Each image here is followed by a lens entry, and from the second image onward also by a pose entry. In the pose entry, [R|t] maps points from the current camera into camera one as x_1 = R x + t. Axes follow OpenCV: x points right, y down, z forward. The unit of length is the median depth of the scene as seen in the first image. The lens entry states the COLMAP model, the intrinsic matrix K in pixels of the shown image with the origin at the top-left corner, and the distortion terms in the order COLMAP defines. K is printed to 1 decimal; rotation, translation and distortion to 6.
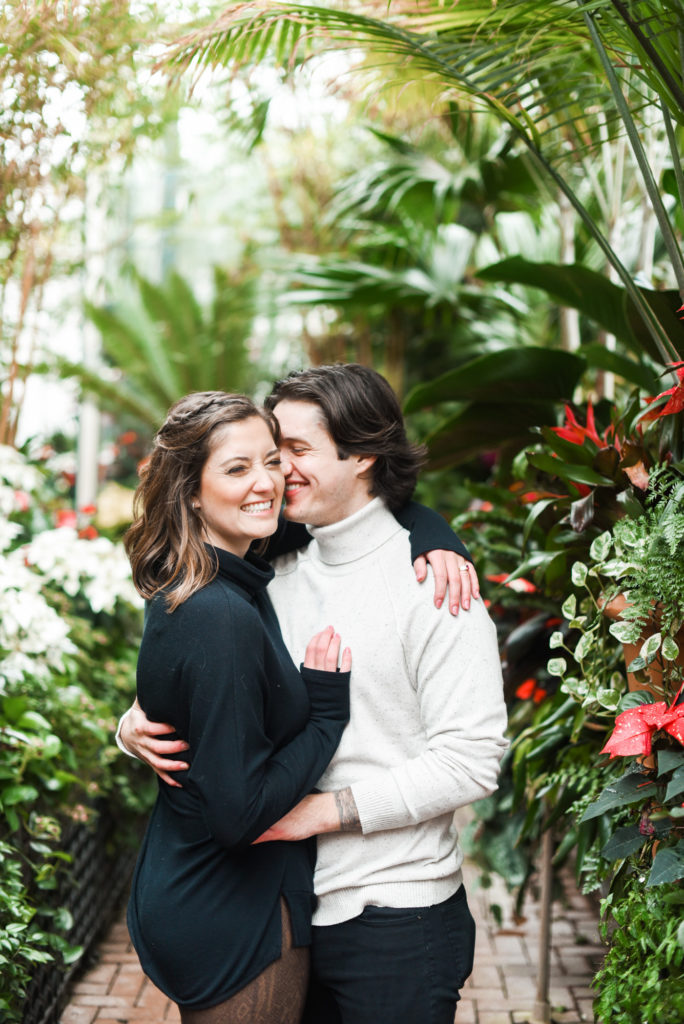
lens RADIAL K [[1541.0, 0, 342.0], [0, 1541.0, 512.0], [0, 0, 1]] dist [-0.081864, 0.000363]
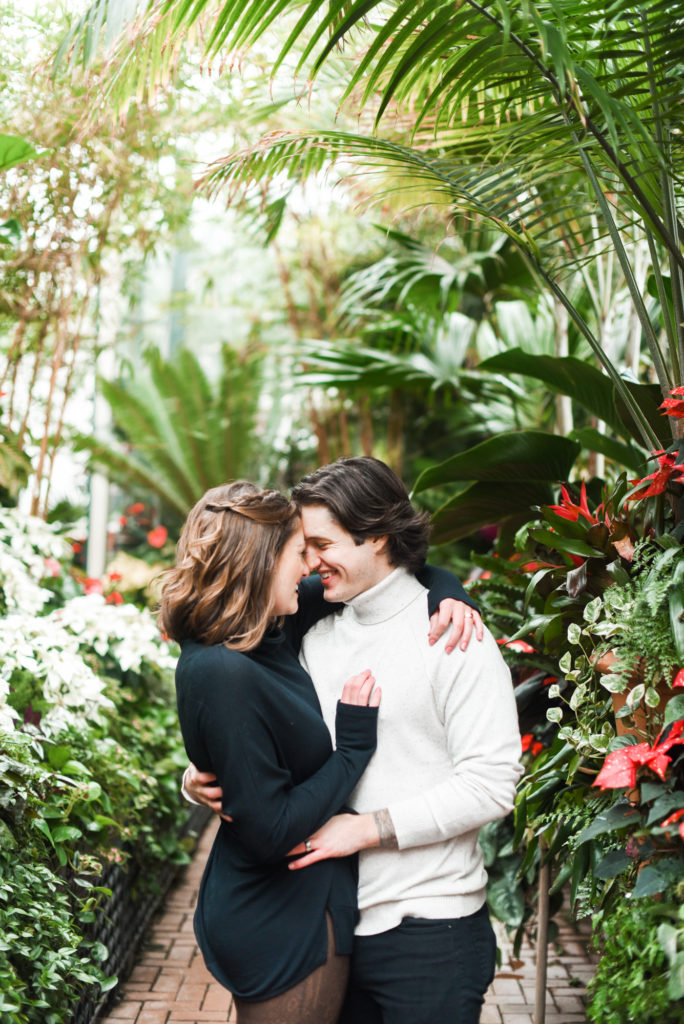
lens RADIAL K [[1541.0, 0, 342.0], [0, 1541.0, 512.0], [0, 0, 1]] dist [-0.081864, 0.000363]
pose [[0.999969, 0.006048, 0.004984, -0.022407], [-0.005817, 0.998967, -0.045063, 0.001895], [-0.005252, 0.045032, 0.998972, -0.133350]]
